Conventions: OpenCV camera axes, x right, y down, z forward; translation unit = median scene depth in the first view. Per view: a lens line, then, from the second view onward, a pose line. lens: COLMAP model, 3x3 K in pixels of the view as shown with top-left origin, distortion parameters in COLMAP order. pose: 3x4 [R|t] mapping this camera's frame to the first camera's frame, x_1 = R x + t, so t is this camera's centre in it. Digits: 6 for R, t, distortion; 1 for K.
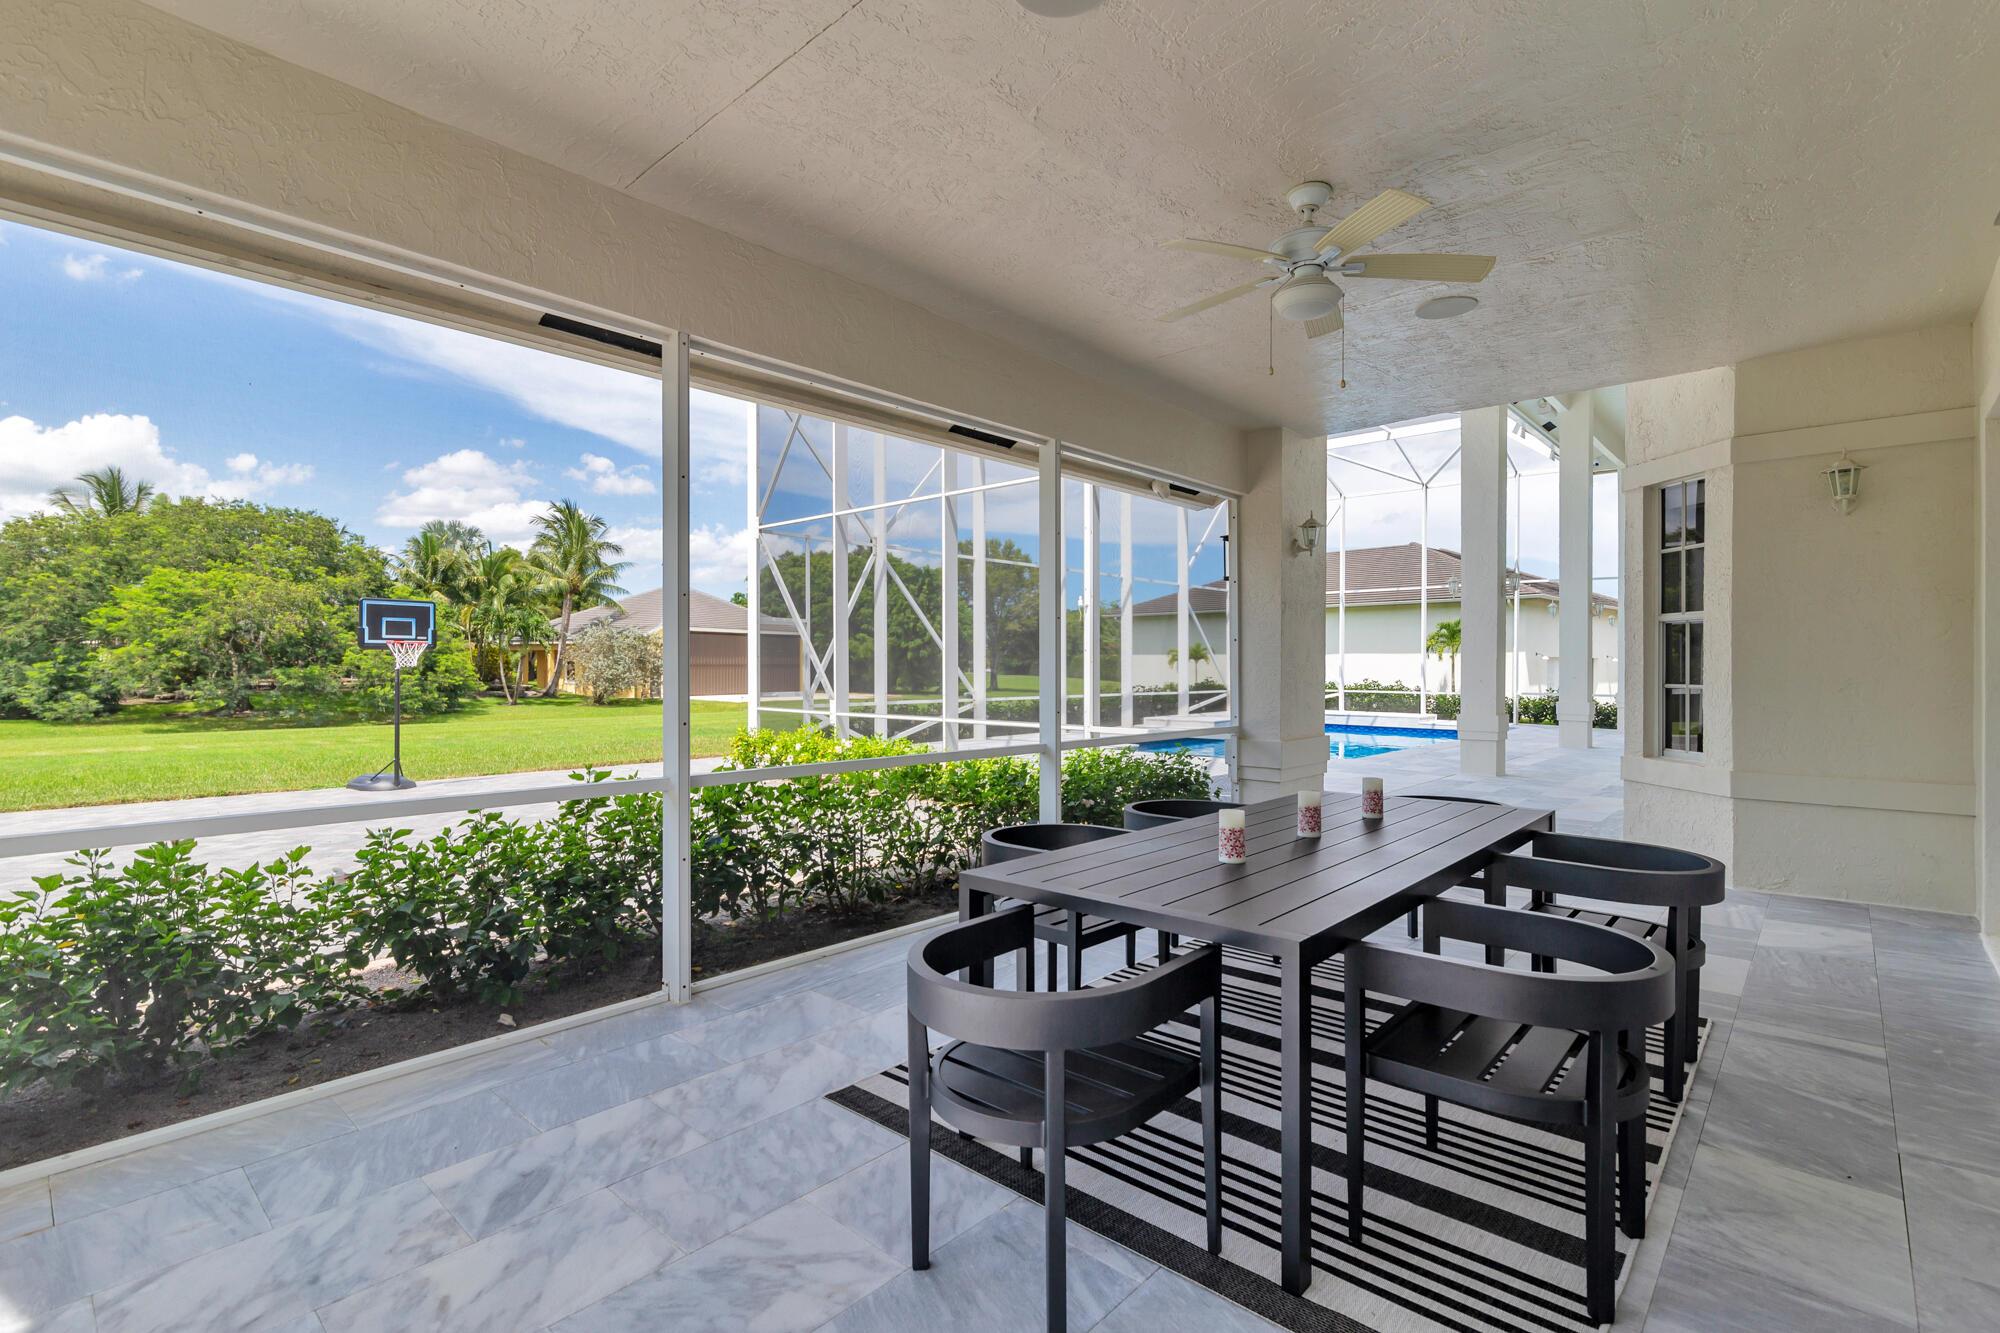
lens RADIAL K [[926.9, 0, 1003.4], [0, 926.9, 696.5], [0, 0, 1]] dist [0.001955, 0.000454]
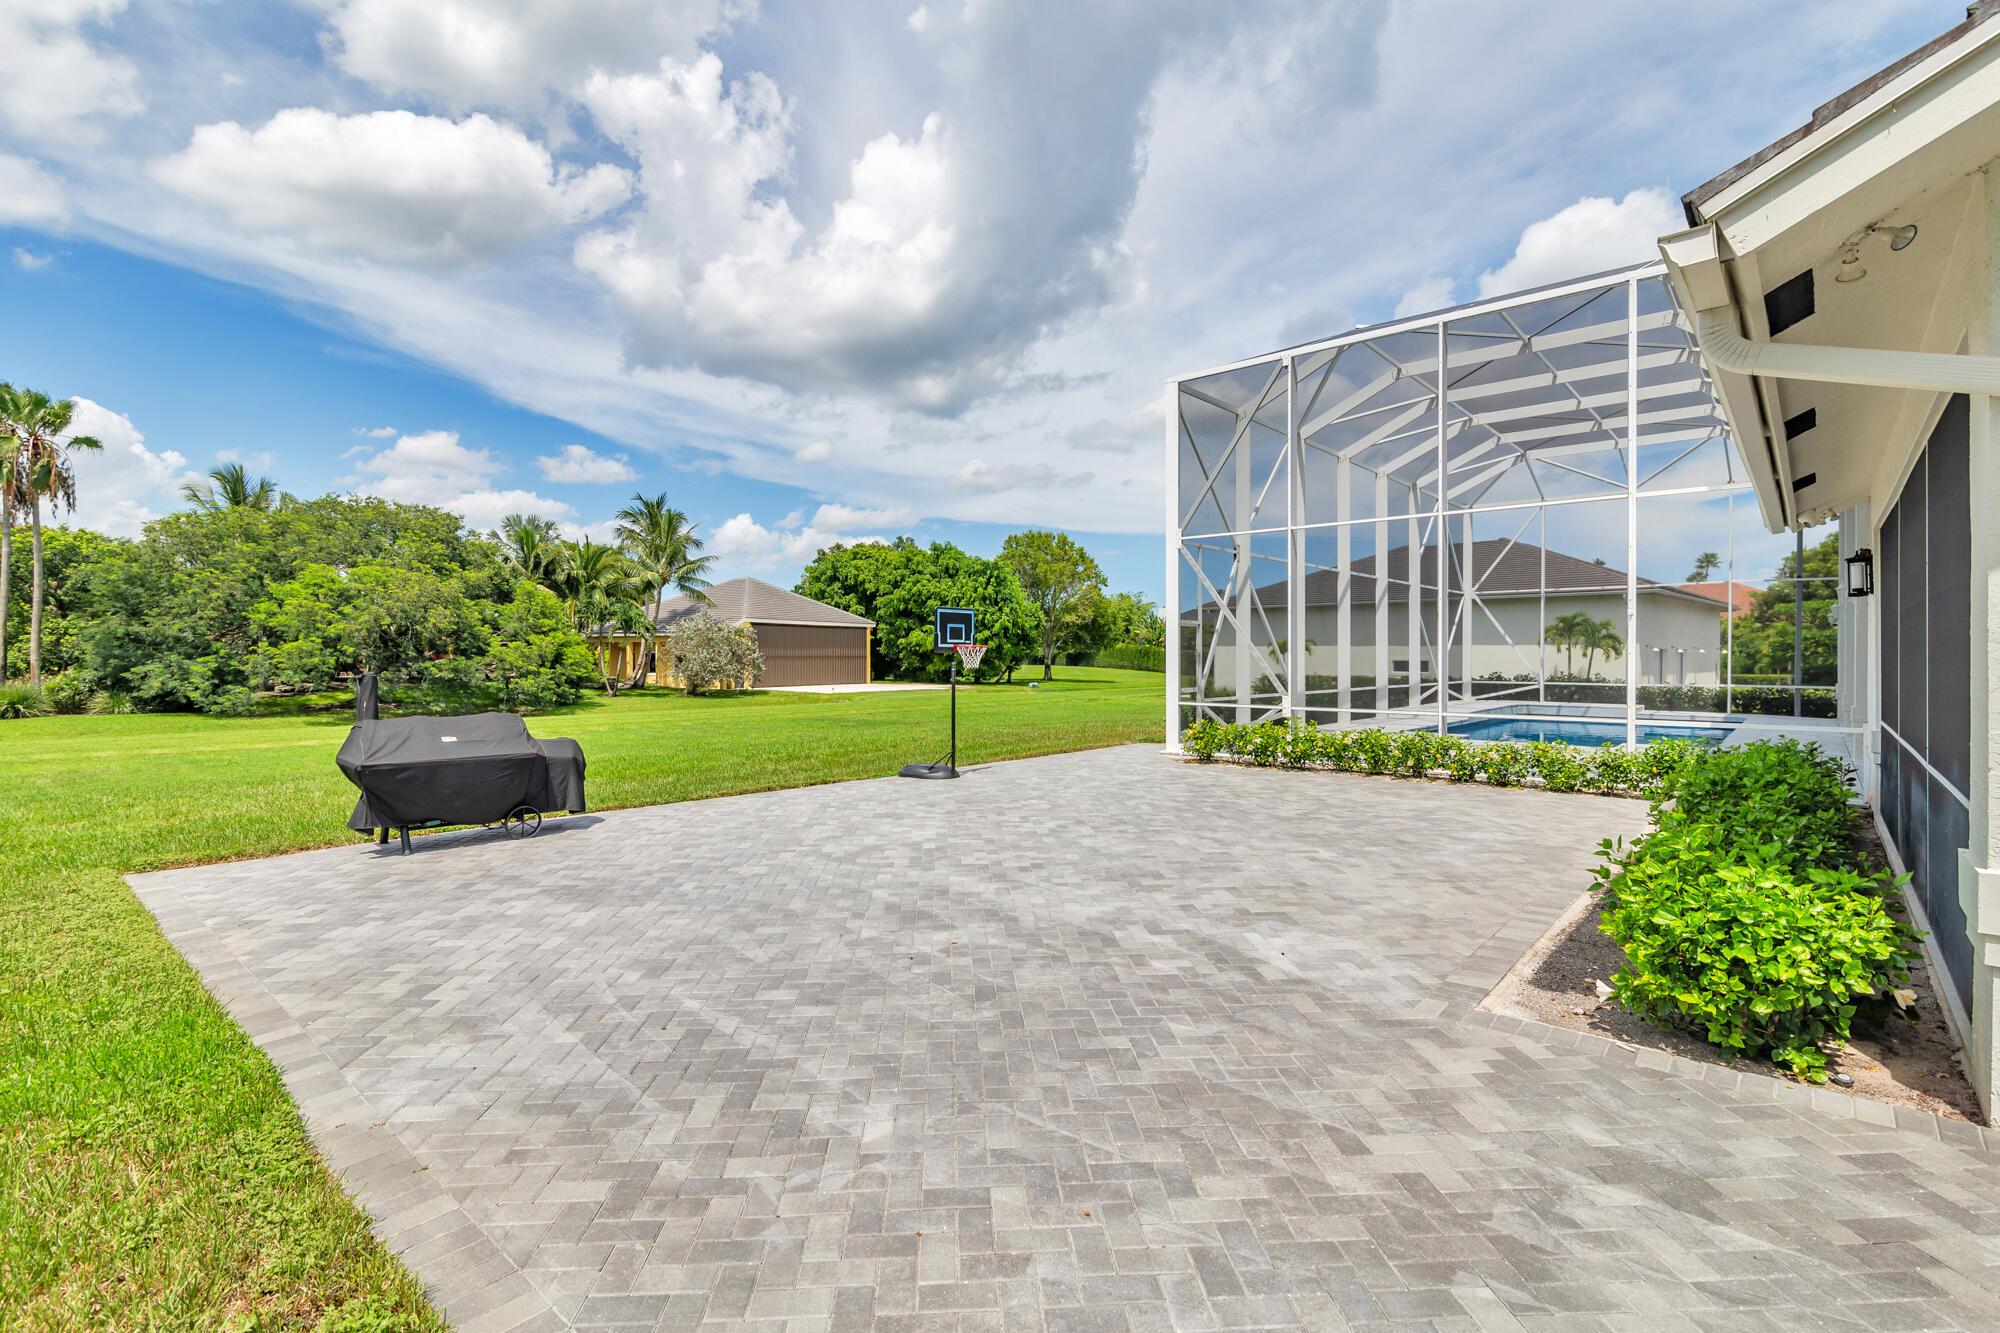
lens RADIAL K [[941.4, 0, 1000.0], [0, 941.4, 666.5], [0, 0, 1]] dist [0.000623, 0.000141]
pose [[0.999508, -0.003081, 0.031204, -0.182658], [0.003760, 0.999757, -0.021741, -0.000187], [-0.031129, 0.021848, 0.999277, -0.056558]]
